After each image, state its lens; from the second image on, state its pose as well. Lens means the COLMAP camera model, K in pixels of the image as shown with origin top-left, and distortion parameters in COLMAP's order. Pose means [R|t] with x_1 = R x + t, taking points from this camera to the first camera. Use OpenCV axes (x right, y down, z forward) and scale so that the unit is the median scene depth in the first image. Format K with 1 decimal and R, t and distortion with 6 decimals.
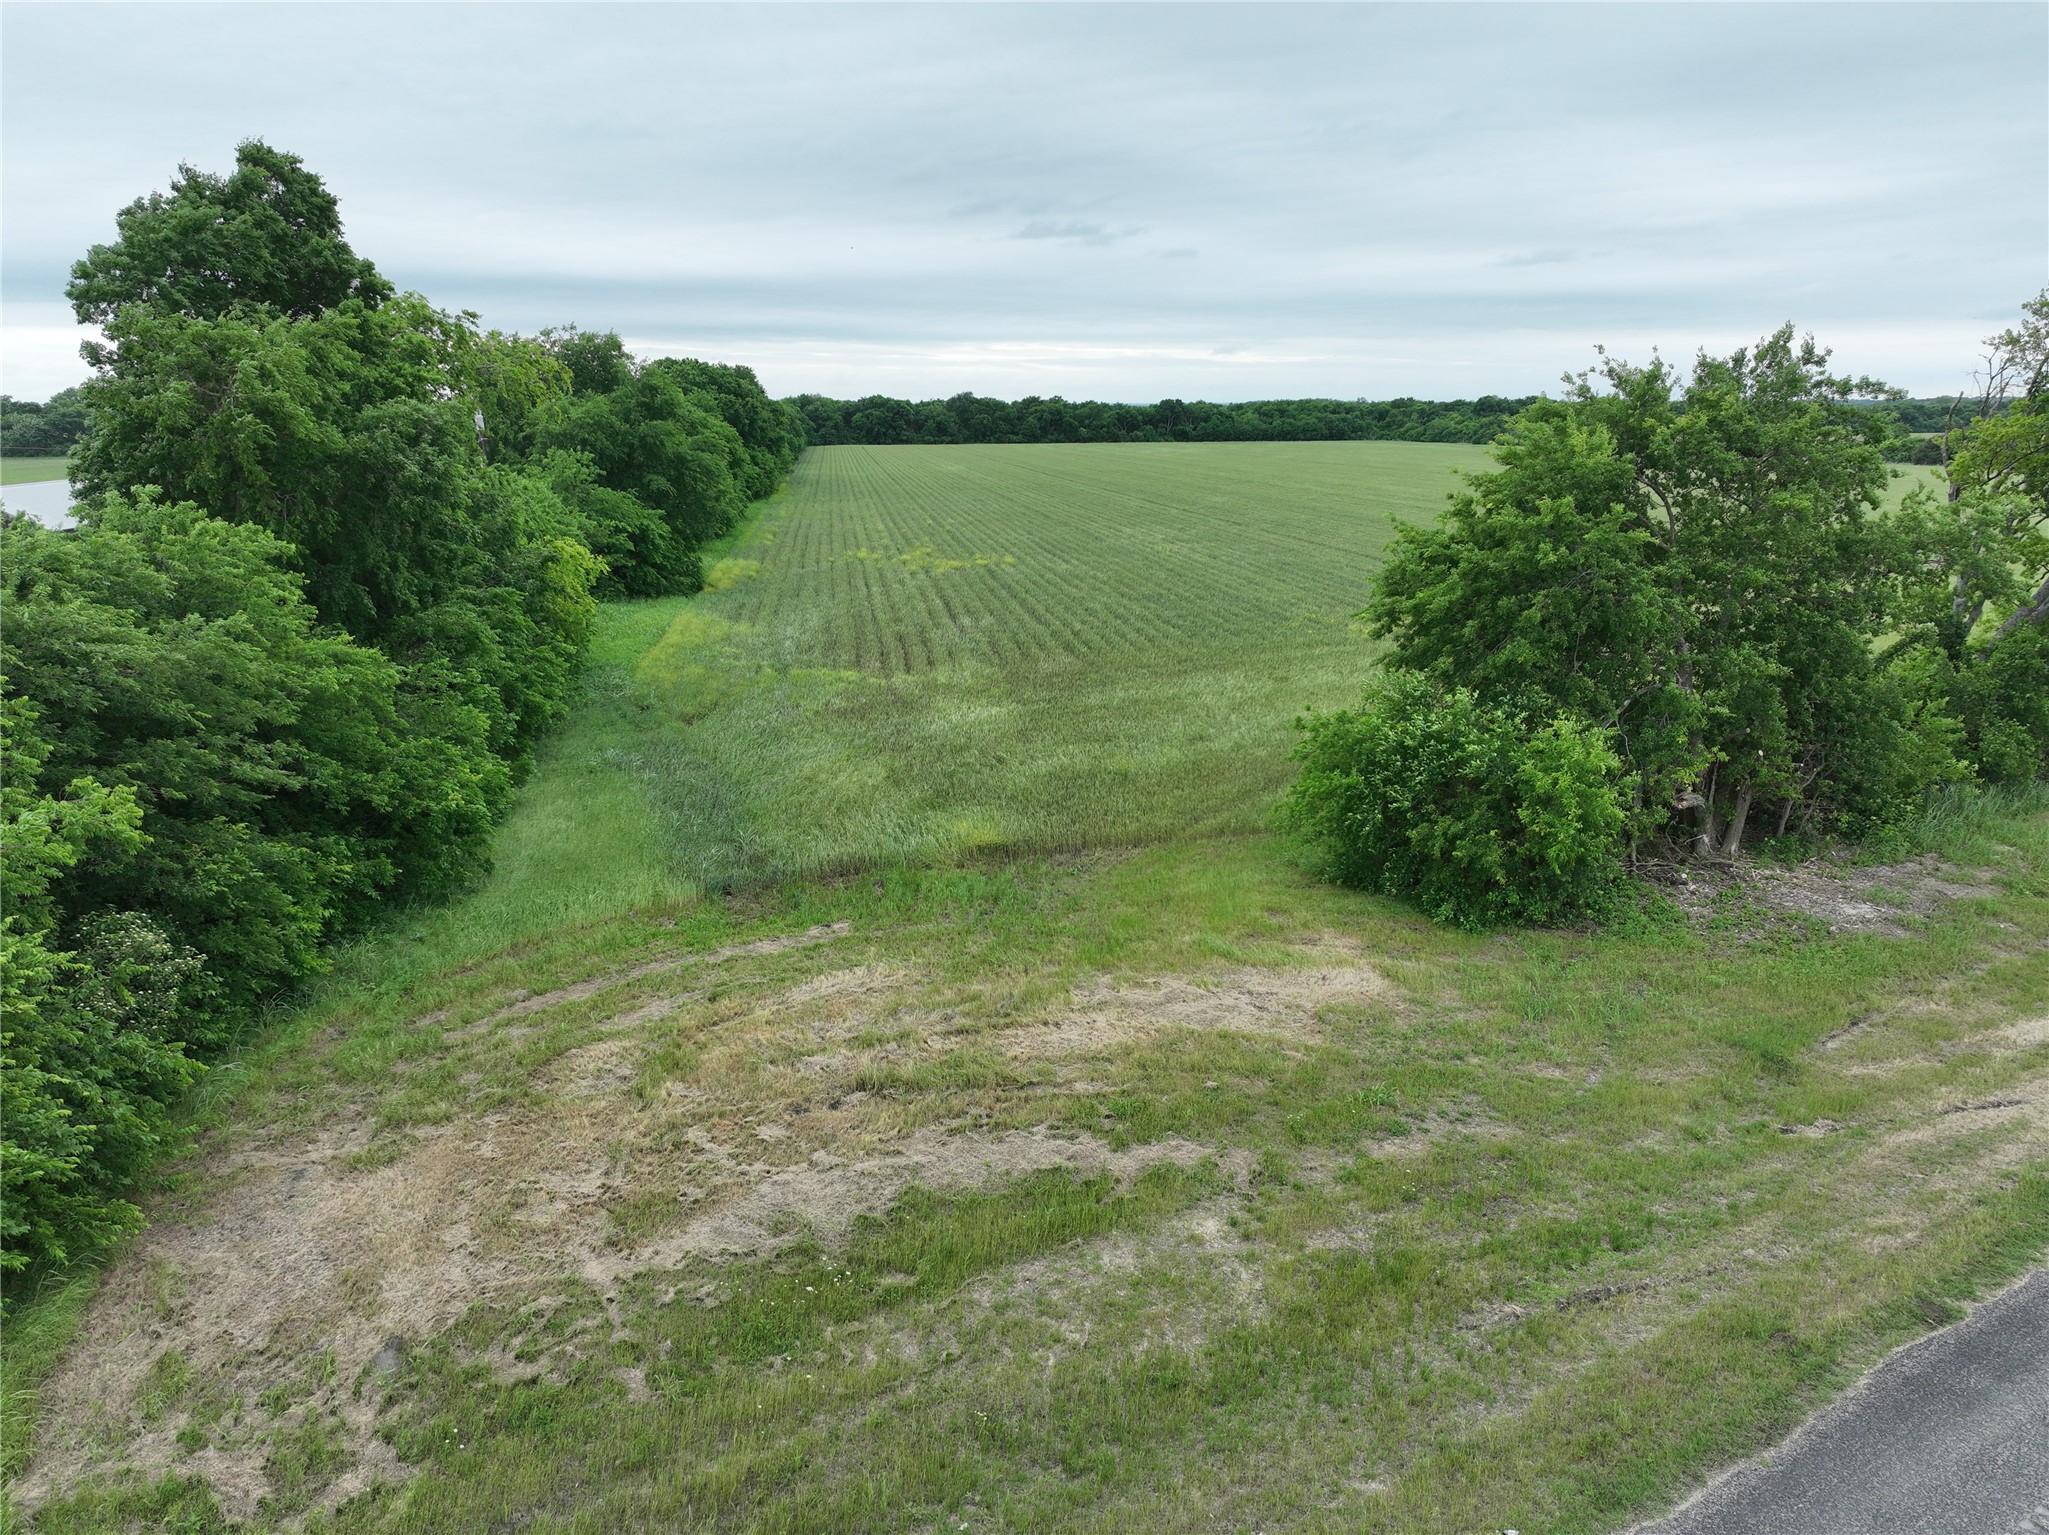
lens RADIAL K [[1450.7, 0, 1027.1], [0, 1450.7, 768.8], [0, 0, 1]] dist [0.000742, 0.015209]
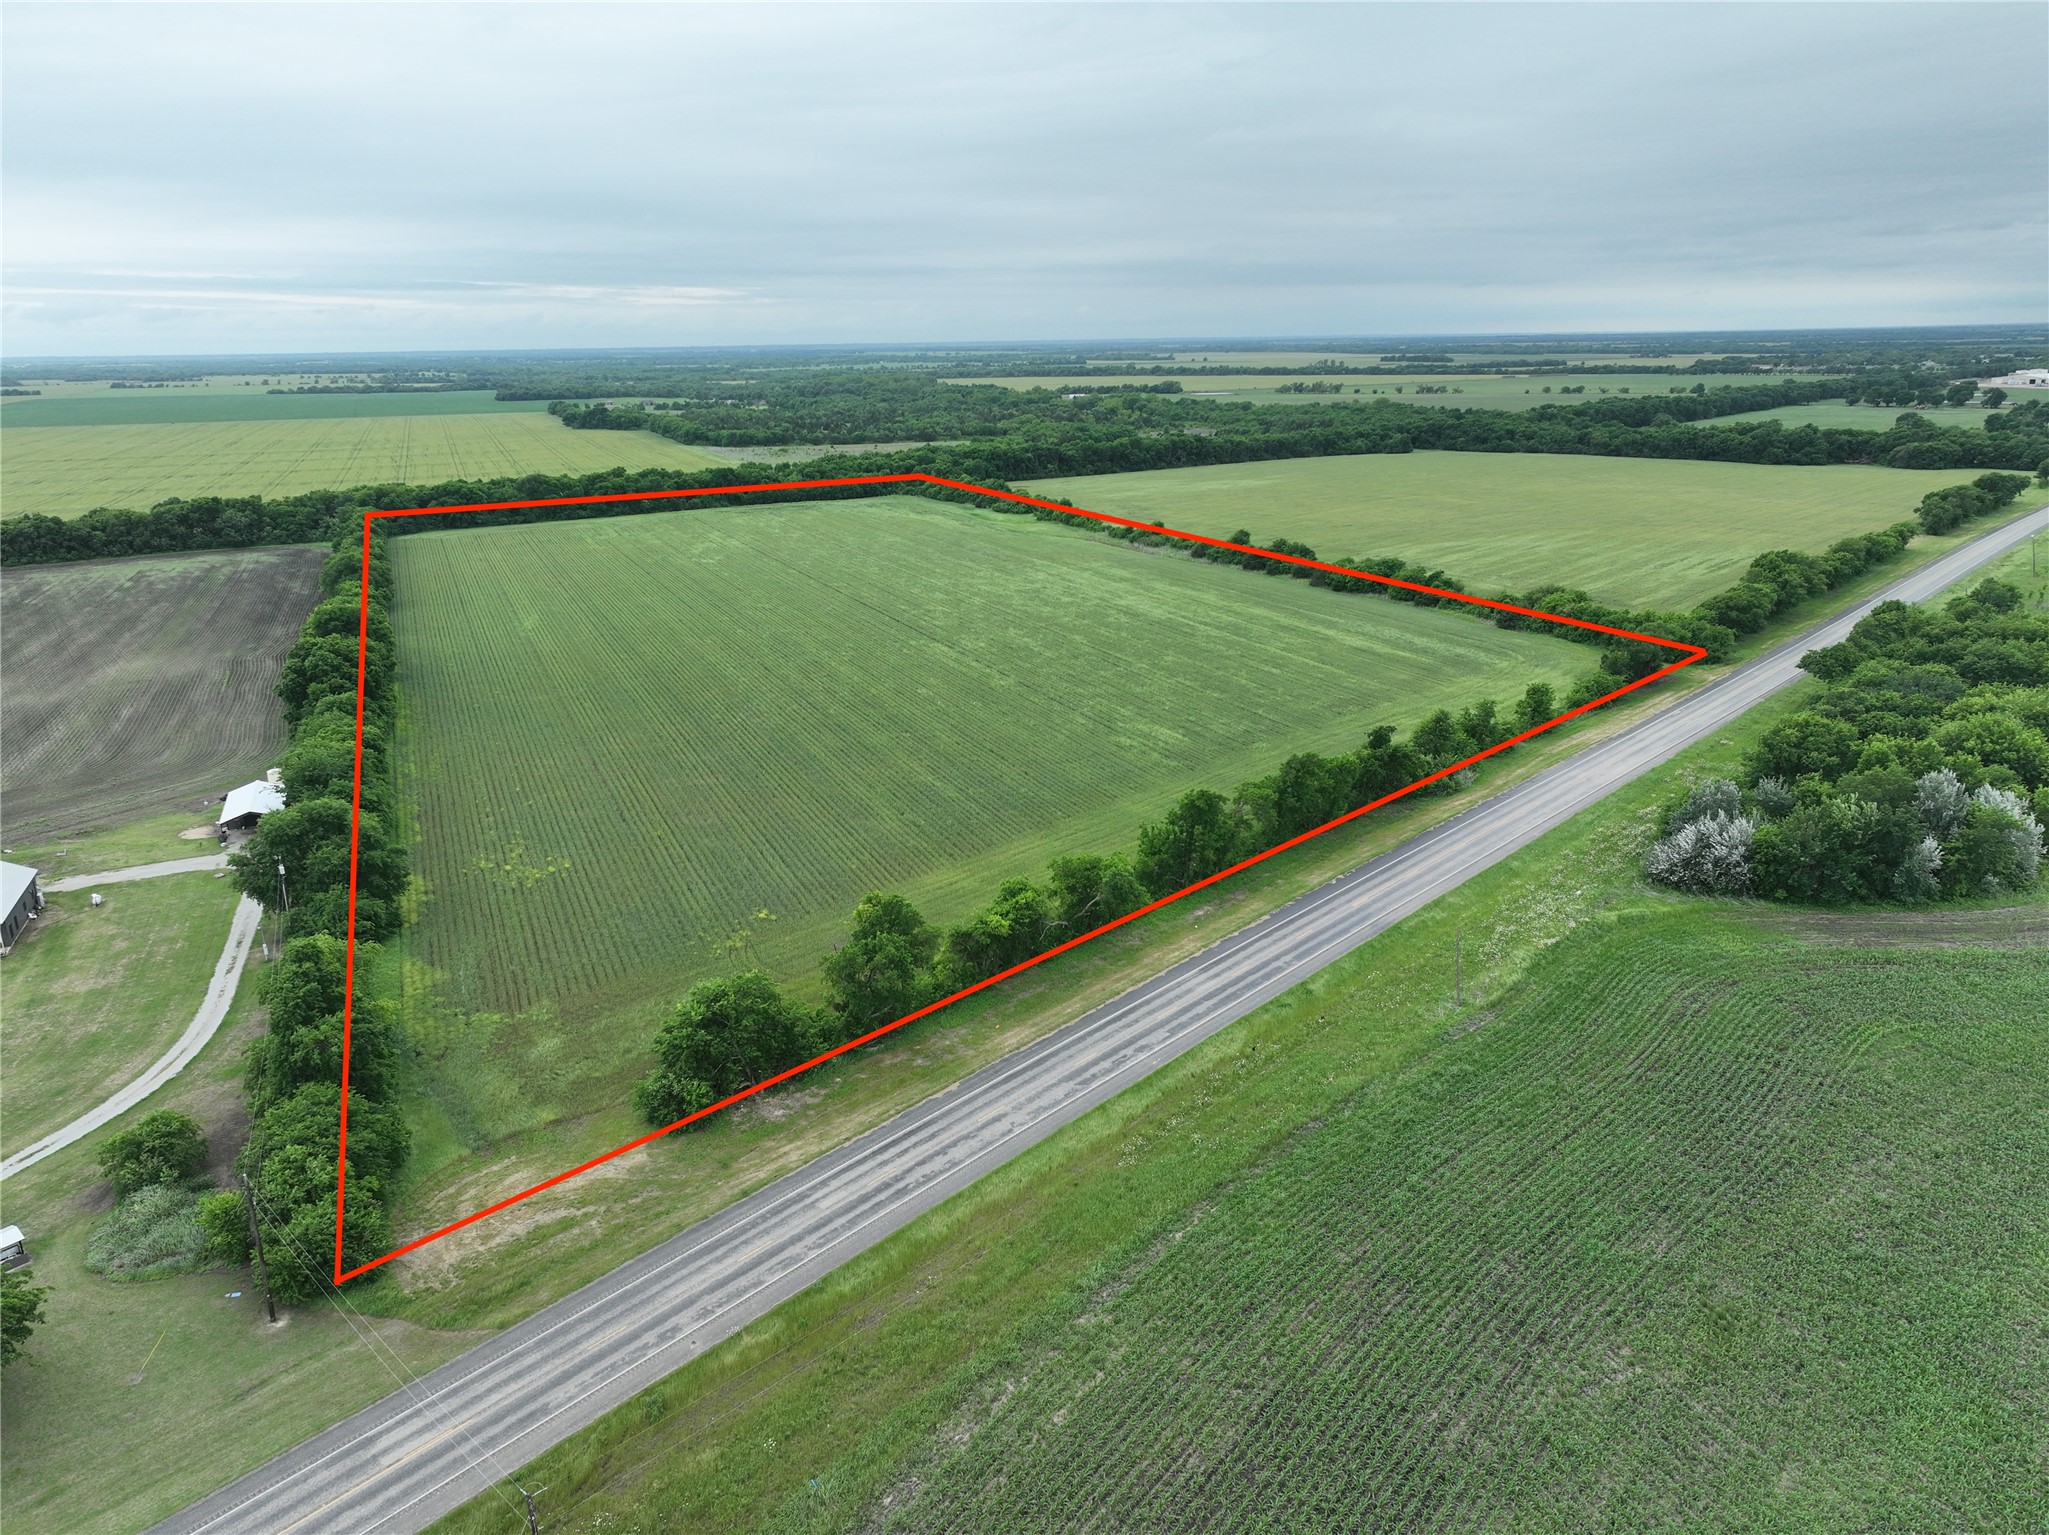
lens RADIAL K [[1450.7, 0, 1027.1], [0, 1450.7, 768.8], [0, 0, 1]] dist [0.000742, 0.015209]
pose [[0.962740, -0.088331, 0.255594, 0.338379], [0.078014, 0.995685, 0.050249, -1.163070], [-0.258930, -0.028436, 0.965477, -3.529440]]
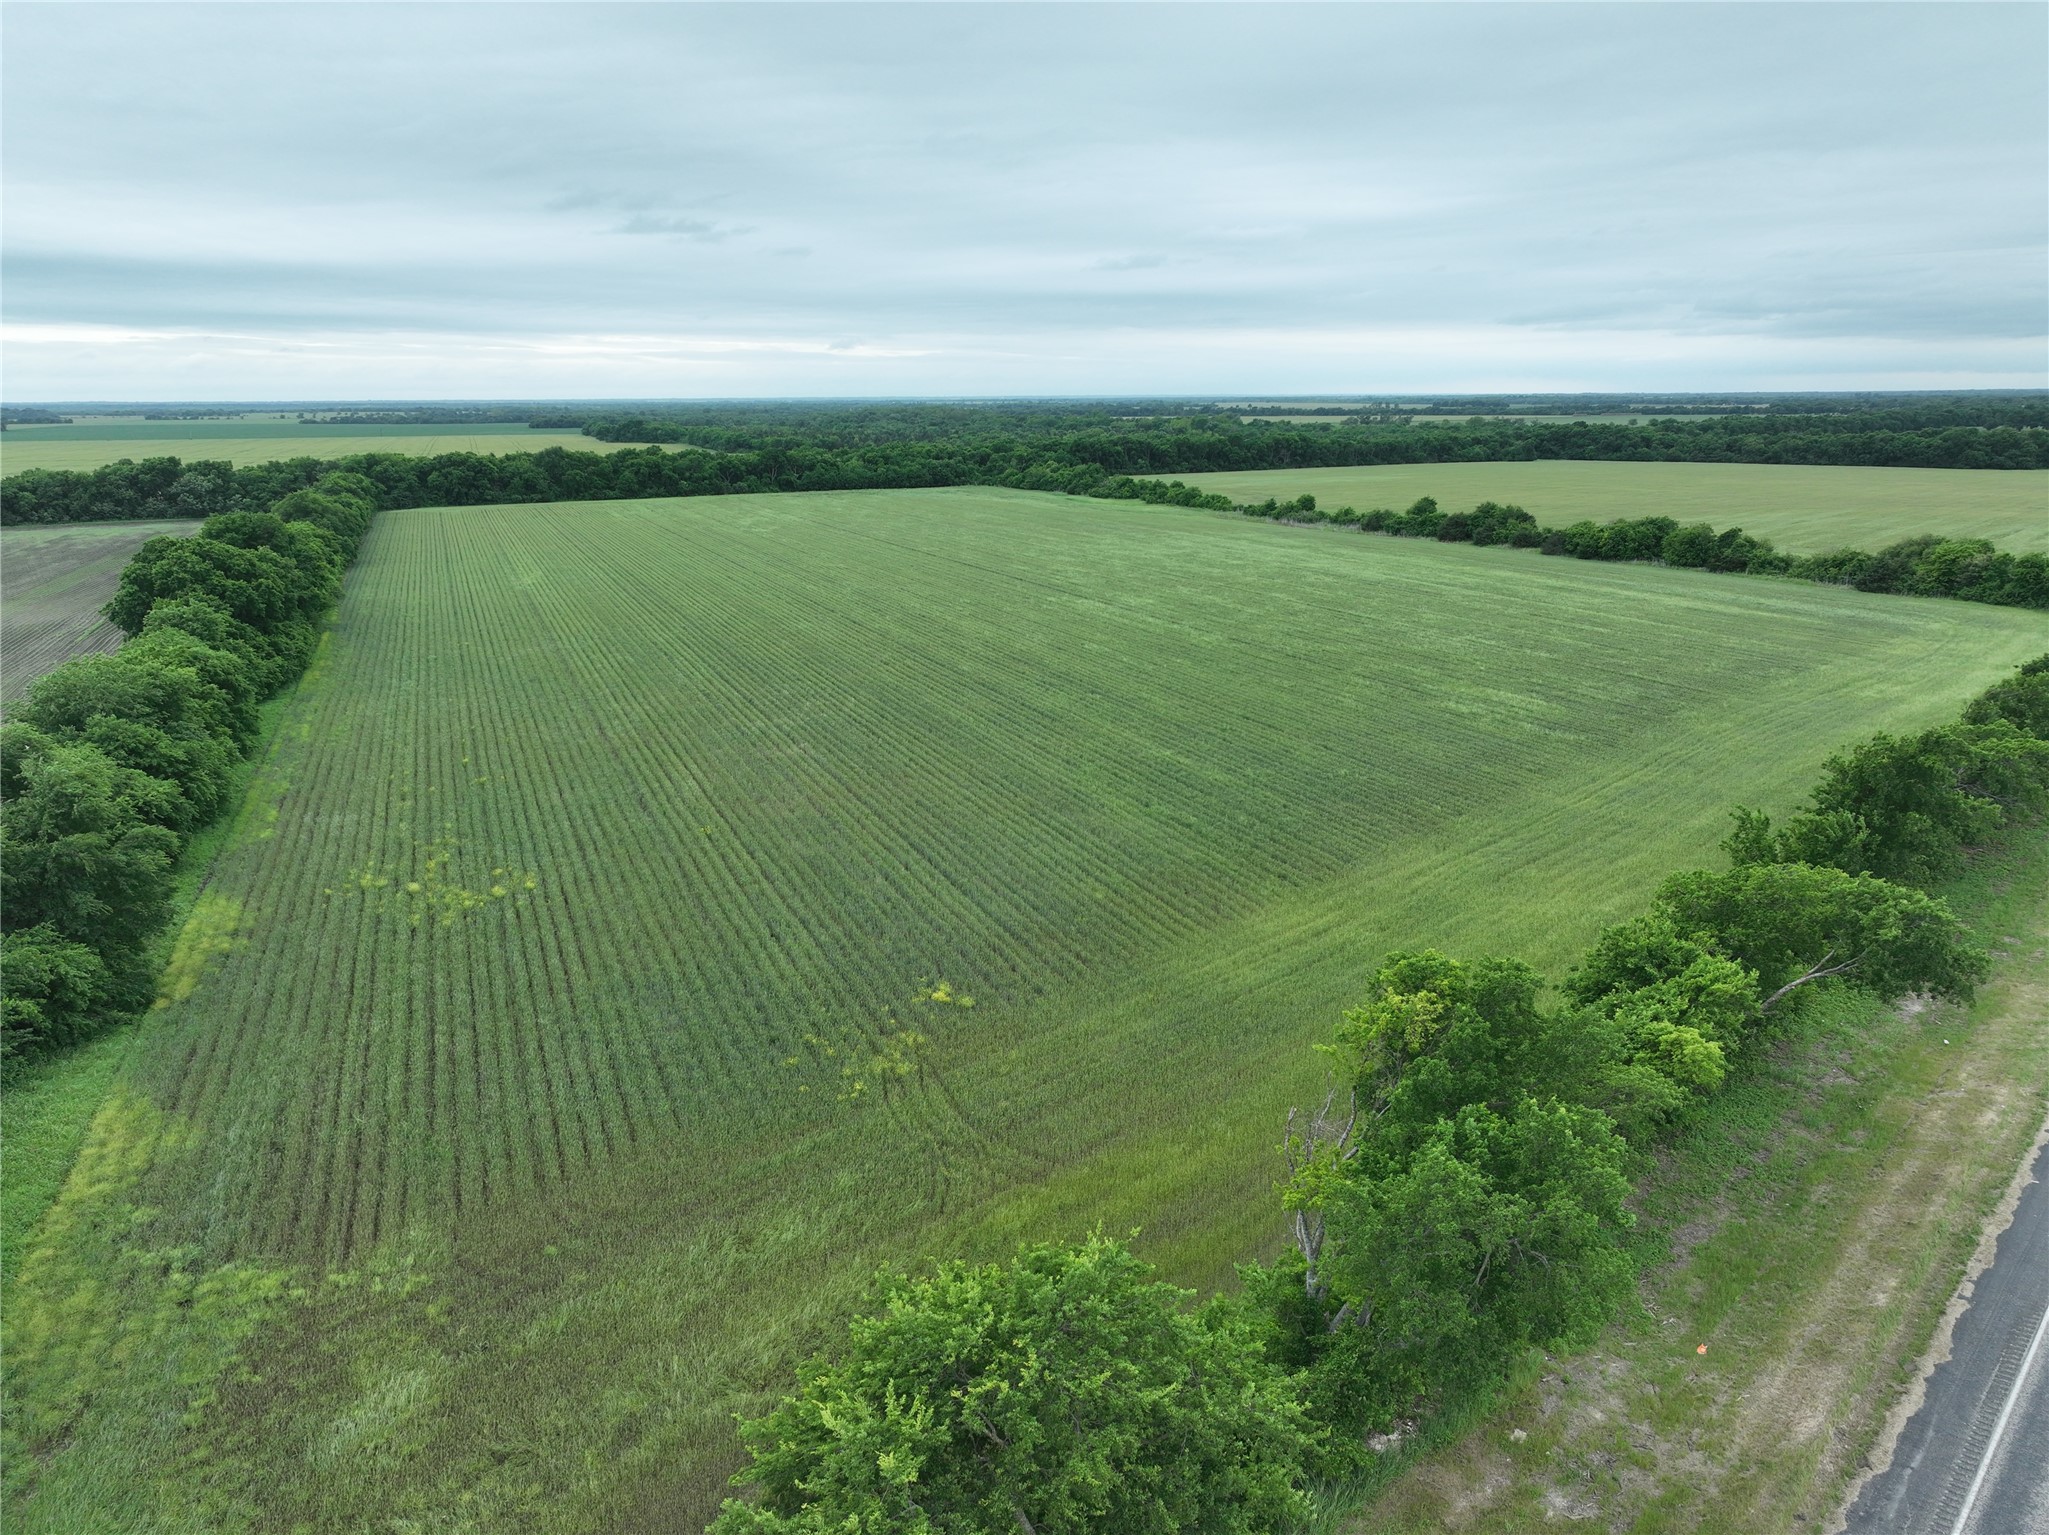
lens RADIAL K [[1450.7, 0, 1027.1], [0, 1450.7, 768.8], [0, 0, 1]] dist [0.000742, 0.015209]
pose [[0.968446, -0.064992, 0.240602, 0.293363], [0.063840, 0.997881, 0.012586, -0.776150], [-0.240910, 0.003171, 0.970542, -0.007348]]
